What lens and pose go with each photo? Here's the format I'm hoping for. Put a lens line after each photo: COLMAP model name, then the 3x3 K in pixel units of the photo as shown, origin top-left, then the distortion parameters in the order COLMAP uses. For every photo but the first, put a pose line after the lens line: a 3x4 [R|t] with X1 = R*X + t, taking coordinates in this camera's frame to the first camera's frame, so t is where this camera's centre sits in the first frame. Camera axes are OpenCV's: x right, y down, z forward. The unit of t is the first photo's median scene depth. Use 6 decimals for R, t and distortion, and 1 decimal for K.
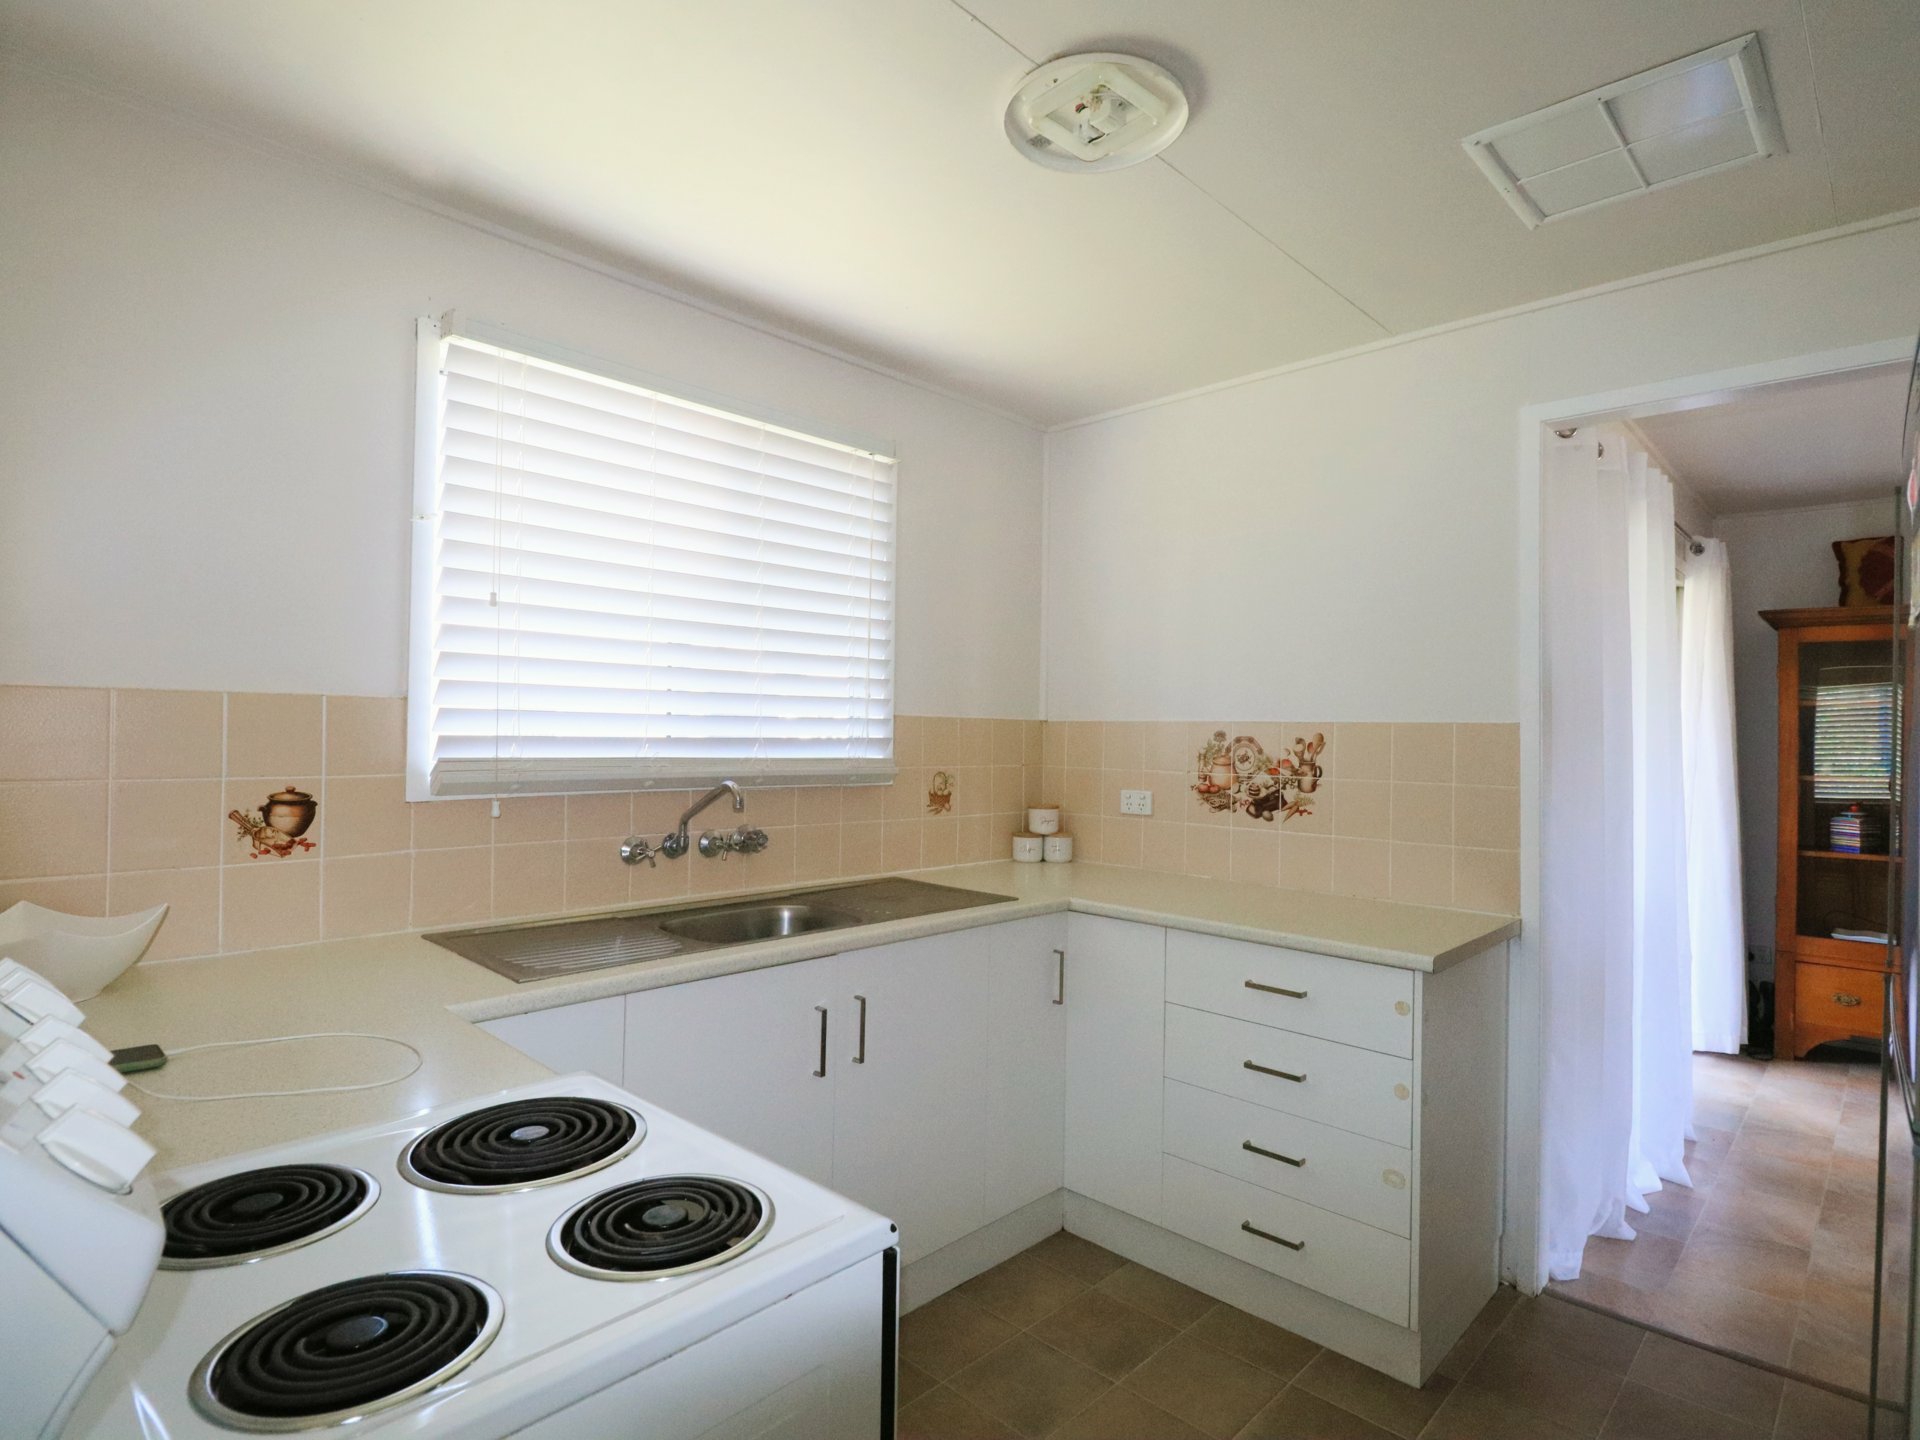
lens RADIAL K [[995.6, 0, 963.6], [0, 995.6, 726.0], [0, 0, 1]] dist [-0.003297, -0.008962]
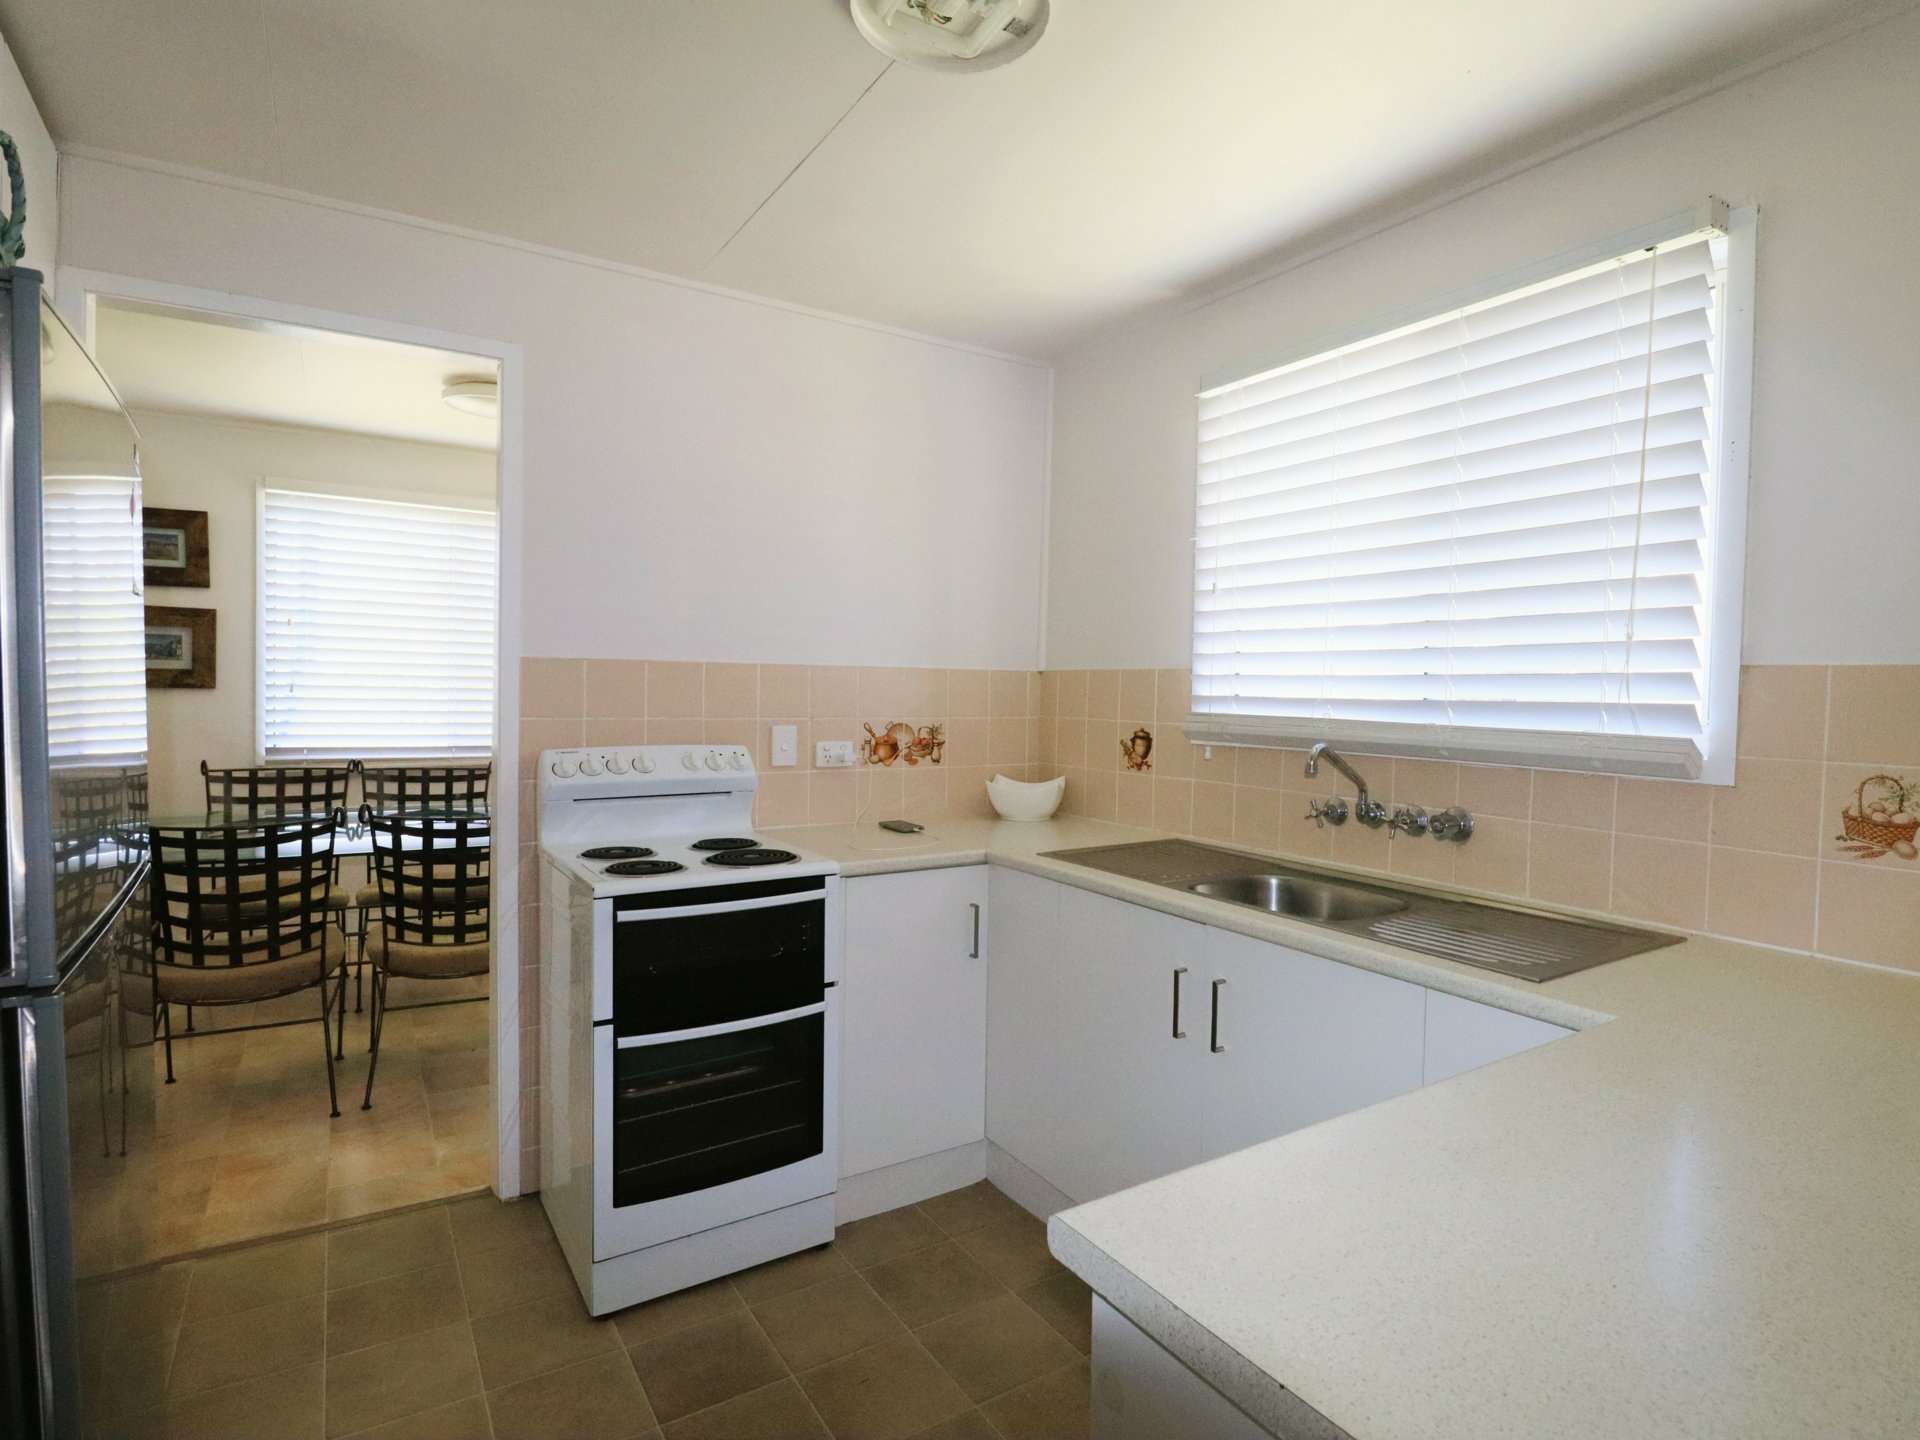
lens RADIAL K [[995.6, 0, 967.7], [0, 995.6, 705.5], [0, 0, 1]] dist [-0.003297, -0.008962]
pose [[-0.243112, 0.003245, -0.969993, 0.616561], [-0.008011, 0.999954, 0.005353, 0.013290], [0.969965, 0.009072, -0.243074, 0.740918]]
